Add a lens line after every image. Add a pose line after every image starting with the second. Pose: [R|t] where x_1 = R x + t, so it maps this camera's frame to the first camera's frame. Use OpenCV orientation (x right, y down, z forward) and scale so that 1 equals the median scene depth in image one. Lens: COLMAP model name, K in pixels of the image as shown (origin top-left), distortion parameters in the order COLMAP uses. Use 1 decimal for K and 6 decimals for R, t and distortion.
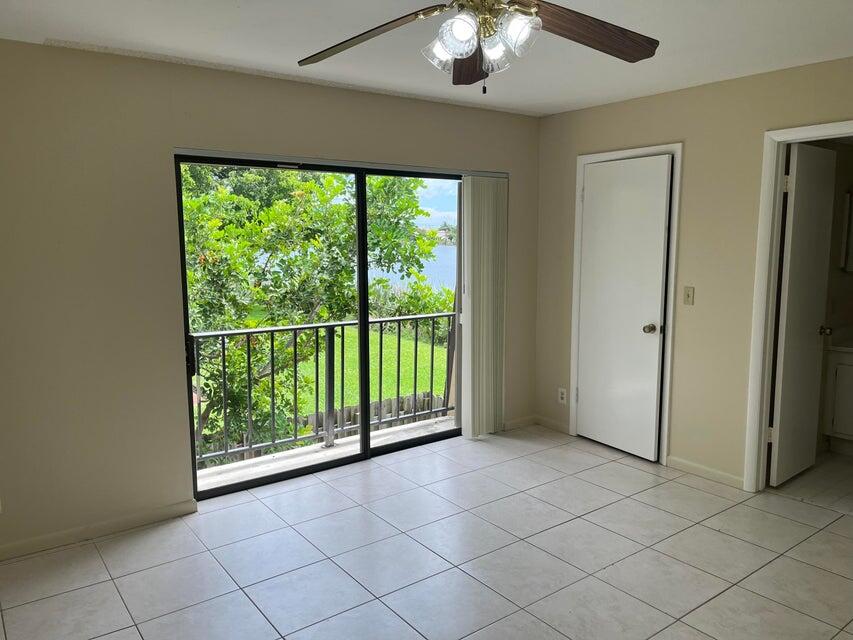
lens RADIAL K [[645.7, 0, 422.2], [0, 645.7, 318.1], [0, 0, 1]] dist [0.073379, -0.003008]
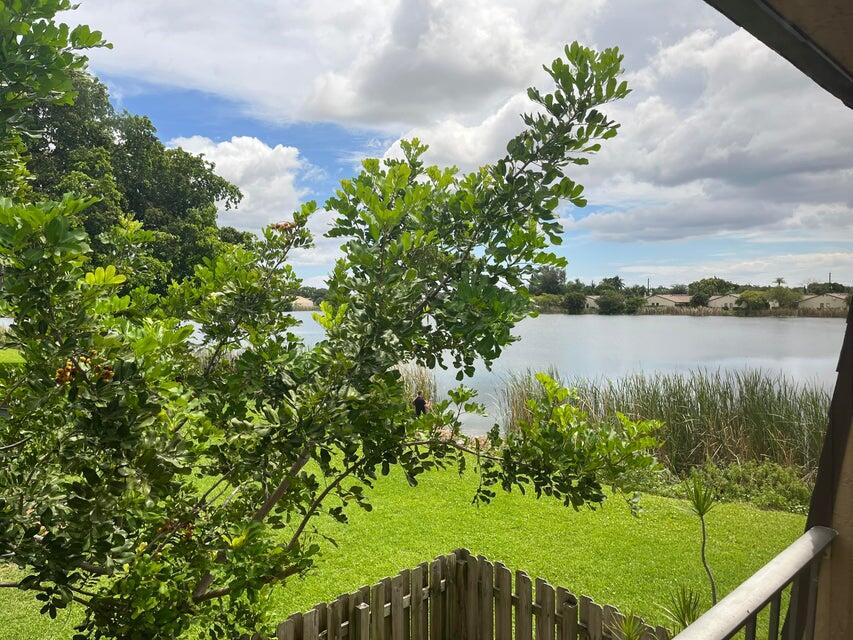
lens RADIAL K [[645.7, 0, 422.2], [0, 645.7, 318.1], [0, 0, 1]] dist [0.073379, -0.003008]
pose [[0.991654, -0.008443, 0.128652, -0.134021], [0.021030, 0.995082, -0.096795, -0.059234], [-0.127202, 0.098692, 0.986955, 0.436093]]
